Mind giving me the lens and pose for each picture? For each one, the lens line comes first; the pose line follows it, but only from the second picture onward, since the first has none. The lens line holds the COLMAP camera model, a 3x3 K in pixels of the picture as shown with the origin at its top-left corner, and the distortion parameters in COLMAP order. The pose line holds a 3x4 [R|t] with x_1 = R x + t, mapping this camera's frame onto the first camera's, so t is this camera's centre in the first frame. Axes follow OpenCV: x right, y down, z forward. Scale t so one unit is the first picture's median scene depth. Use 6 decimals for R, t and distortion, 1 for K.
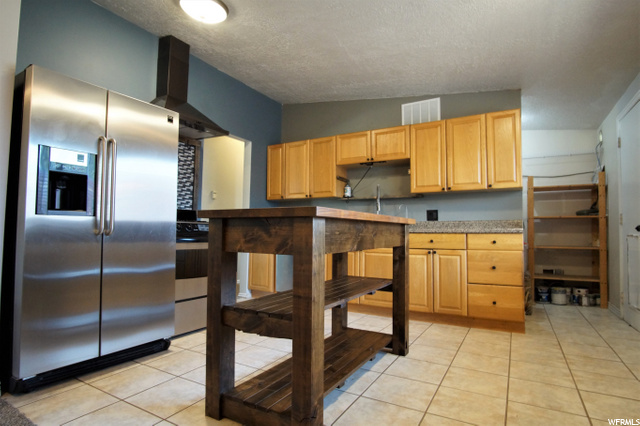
lens RADIAL K [[344.0, 0, 321.3], [0, 344.0, 211.5], [0, 0, 1]] dist [-0.027173, 0.001042]
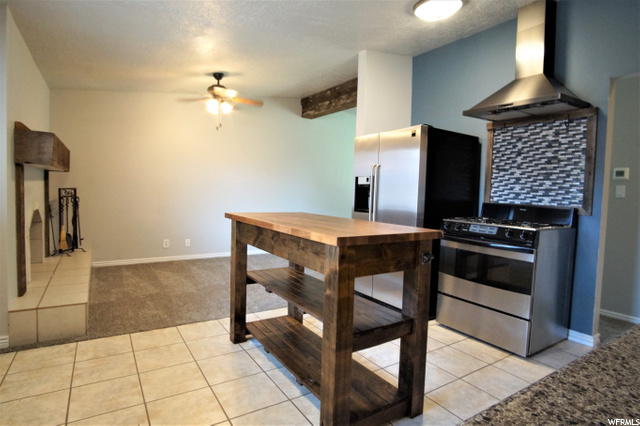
lens RADIAL K [[344.0, 0, 321.3], [0, 344.0, 211.5], [0, 0, 1]] dist [-0.027173, 0.001042]
pose [[-0.459057, 0.023290, -0.888102, 0.480446], [0.014954, 0.999717, 0.018487, -0.014958], [0.888281, -0.004794, -0.459275, 0.779657]]
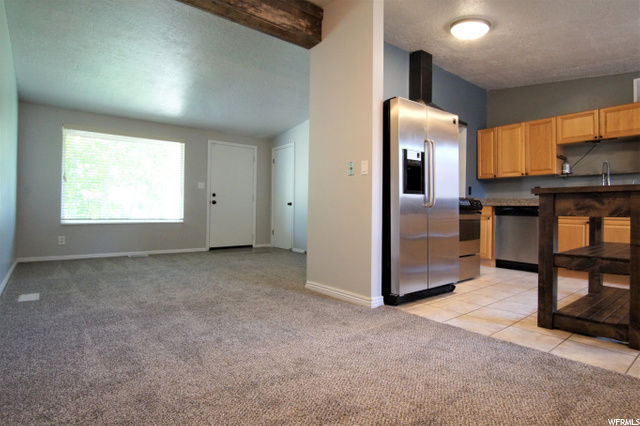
lens RADIAL K [[344.0, 0, 321.3], [0, 344.0, 211.5], [0, 0, 1]] dist [-0.027173, 0.001042]
pose [[0.931603, -0.002579, -0.363468, -0.271049], [0.024350, 0.998171, 0.055328, -0.002838], [0.362660, -0.060394, 0.929962, -0.275866]]
